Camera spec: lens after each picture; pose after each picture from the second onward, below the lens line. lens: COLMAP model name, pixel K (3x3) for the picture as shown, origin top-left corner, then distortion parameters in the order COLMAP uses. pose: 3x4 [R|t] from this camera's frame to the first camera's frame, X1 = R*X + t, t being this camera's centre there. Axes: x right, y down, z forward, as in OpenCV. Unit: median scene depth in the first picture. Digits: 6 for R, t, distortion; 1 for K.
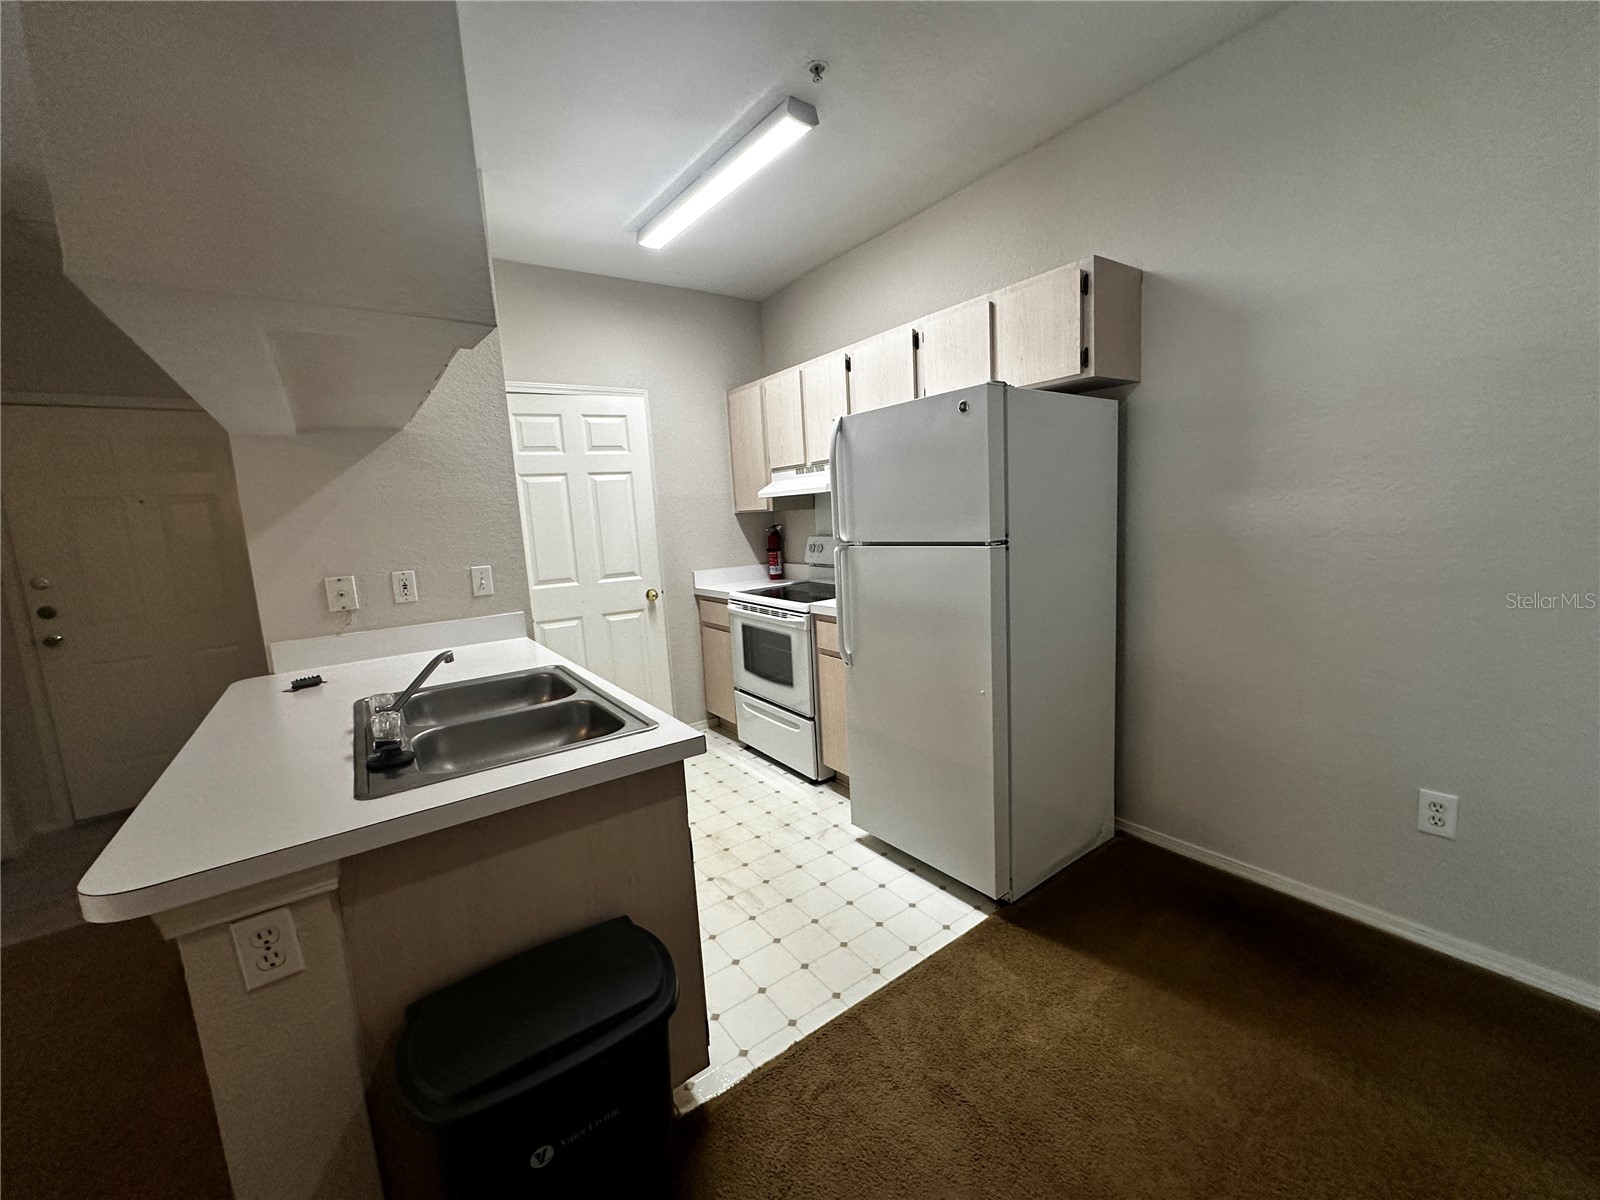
lens RADIAL K [[639.7, 0, 800.0], [0, 639.7, 600.0], [0, 0, 1]] dist [0.000564, -0.000168]
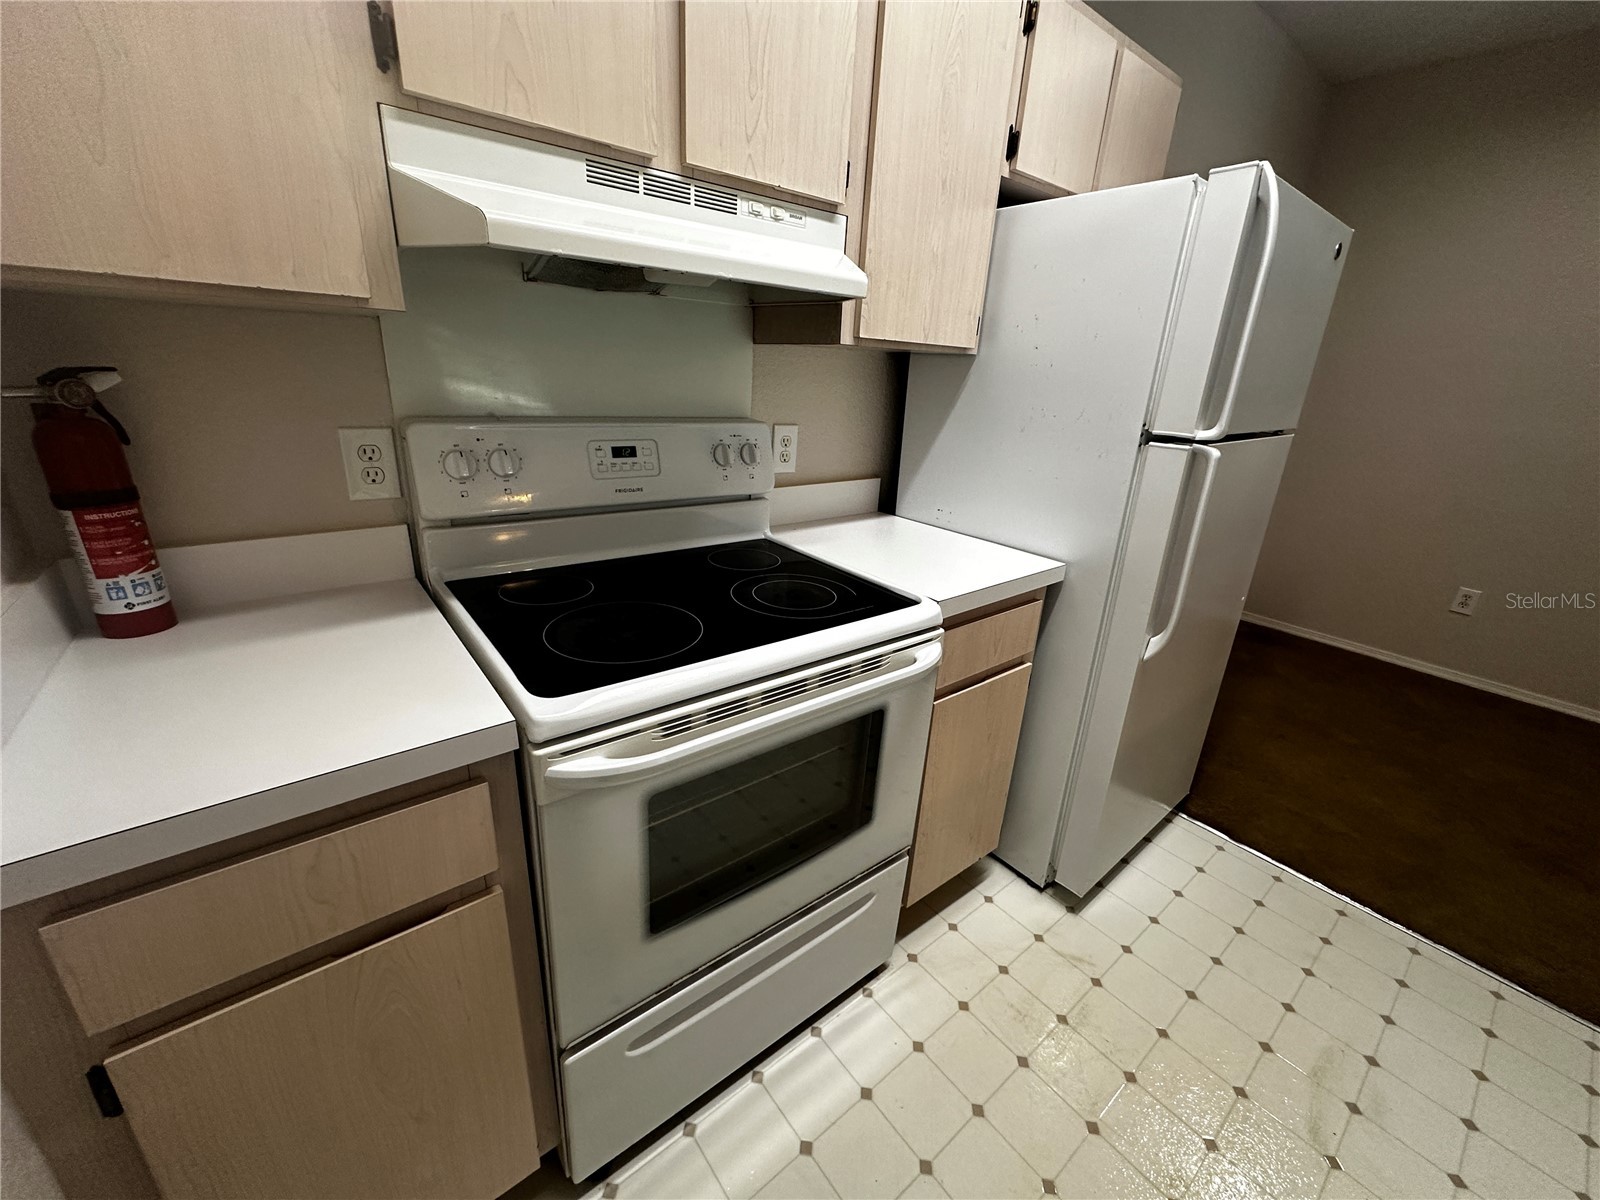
lens RADIAL K [[639.7, 0, 800.0], [0, 639.7, 600.0], [0, 0, 1]] dist [0.000564, -0.000168]
pose [[-0.062946, -0.288633, 0.955368, -0.501449], [0.095451, 0.951137, 0.293644, -0.164429], [-0.993442, 0.109675, -0.032320, 1.513994]]
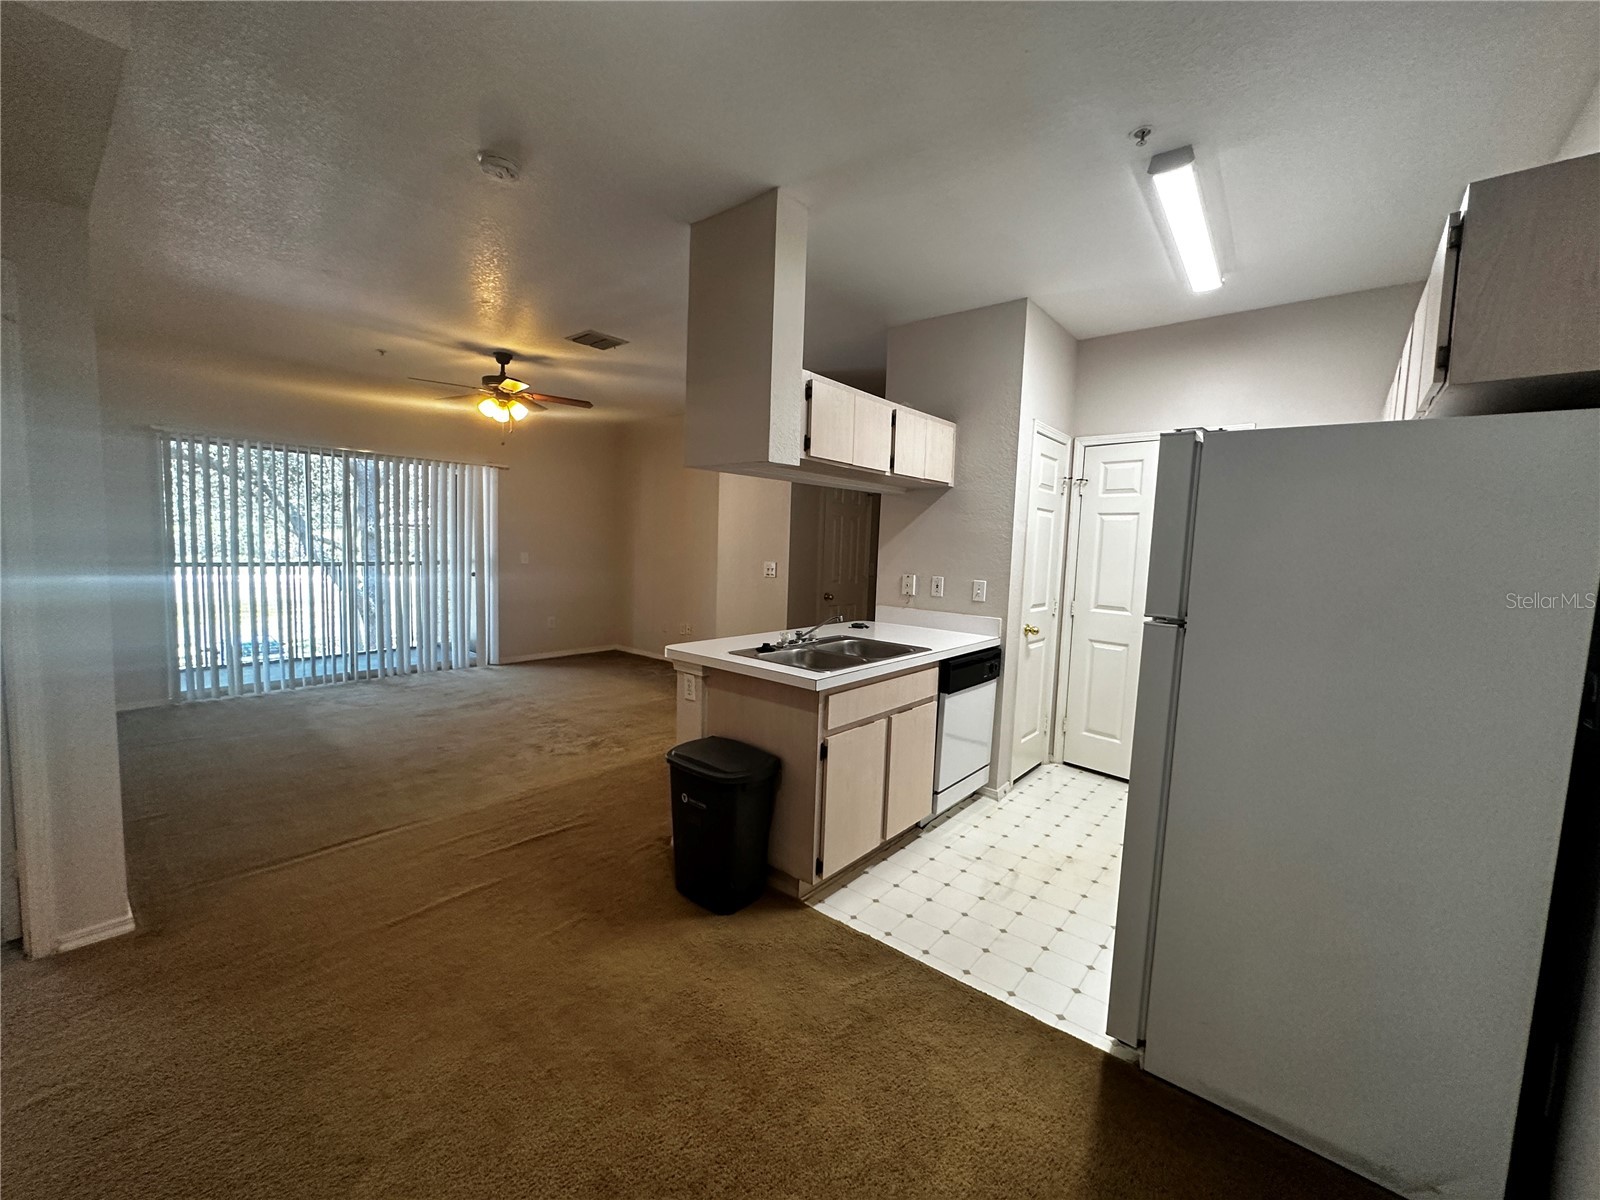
lens RADIAL K [[639.7, 0, 800.0], [0, 639.7, 600.0], [0, 0, 1]] dist [0.000564, -0.000168]
pose [[0.243800, 0.152377, -0.957780, 0.845610], [-0.179908, 0.977544, 0.109726, -0.103752], [0.952992, 0.145561, 0.265739, 0.274053]]
